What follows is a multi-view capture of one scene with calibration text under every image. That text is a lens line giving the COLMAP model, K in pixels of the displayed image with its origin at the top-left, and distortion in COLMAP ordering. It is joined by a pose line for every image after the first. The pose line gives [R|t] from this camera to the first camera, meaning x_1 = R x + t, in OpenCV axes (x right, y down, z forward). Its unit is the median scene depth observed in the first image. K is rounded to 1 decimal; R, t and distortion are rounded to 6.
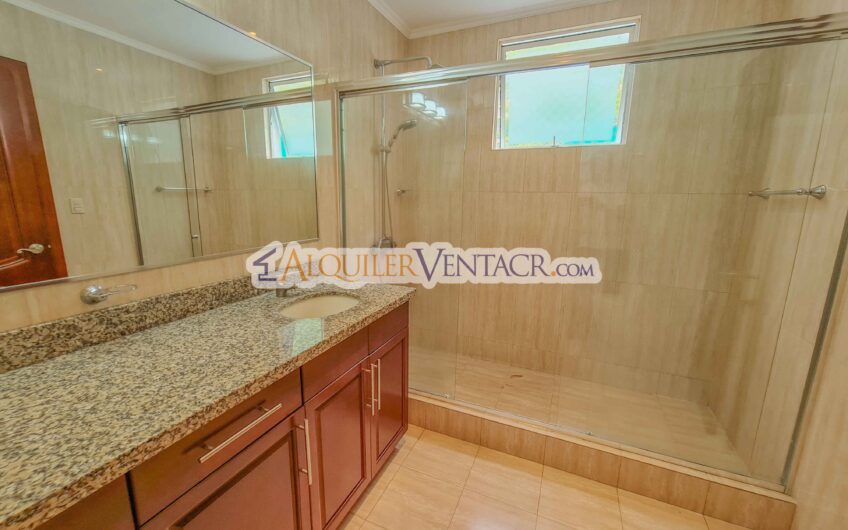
lens RADIAL K [[344.4, 0, 419.8], [0, 344.4, 263.6], [0, 0, 1]] dist [-0.000536, -0.000434]
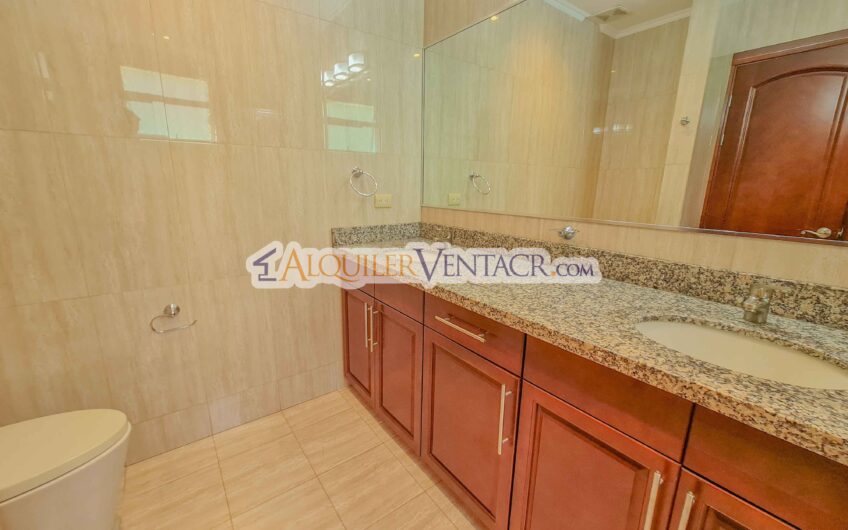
lens RADIAL K [[344.4, 0, 418.5], [0, 344.4, 263.4], [0, 0, 1]] dist [-0.000536, -0.000434]
pose [[-0.490865, 0.176593, -0.853151, 0.456491], [-0.187807, 0.934773, 0.301543, -0.082783], [0.850752, 0.308245, -0.425682, 0.956461]]
